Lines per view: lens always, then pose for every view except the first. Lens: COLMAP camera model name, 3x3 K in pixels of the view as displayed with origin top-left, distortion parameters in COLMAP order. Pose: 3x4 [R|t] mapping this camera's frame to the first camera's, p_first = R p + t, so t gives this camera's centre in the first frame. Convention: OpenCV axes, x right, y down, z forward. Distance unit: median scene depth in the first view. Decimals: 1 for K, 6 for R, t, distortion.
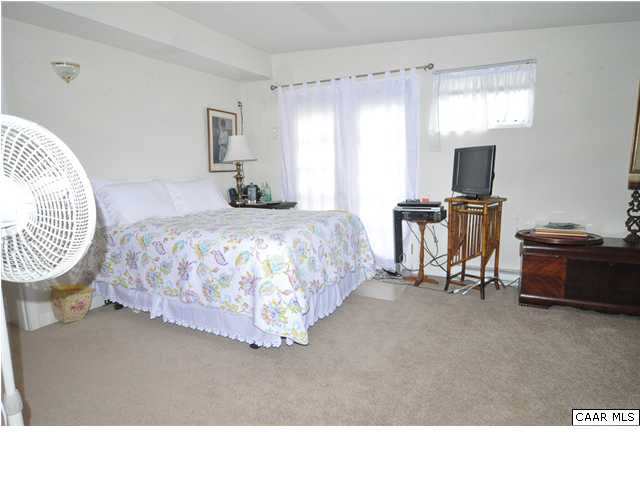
lens RADIAL K [[368.7, 0, 339.2], [0, 368.7, 225.6], [0, 0, 1]] dist [-0.002122, -0.001782]
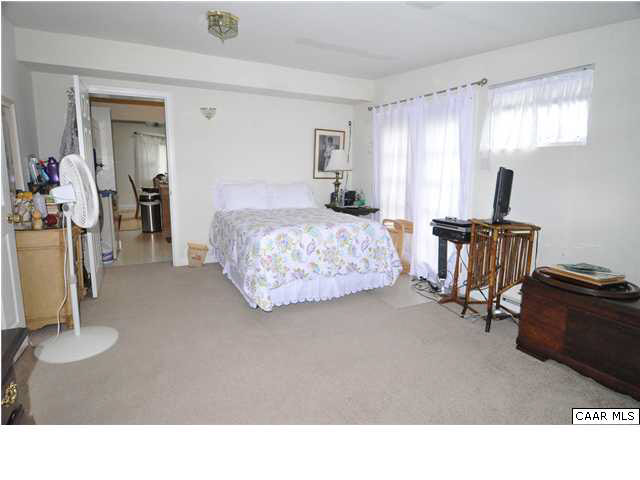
lens RADIAL K [[368.7, 0, 339.2], [0, 368.7, 225.6], [0, 0, 1]] dist [-0.002122, -0.001782]
pose [[0.810103, 0.125510, -0.572695, 0.525921], [-0.130005, 0.990955, 0.033275, -0.041921], [0.571692, 0.047497, 0.819093, 0.015447]]
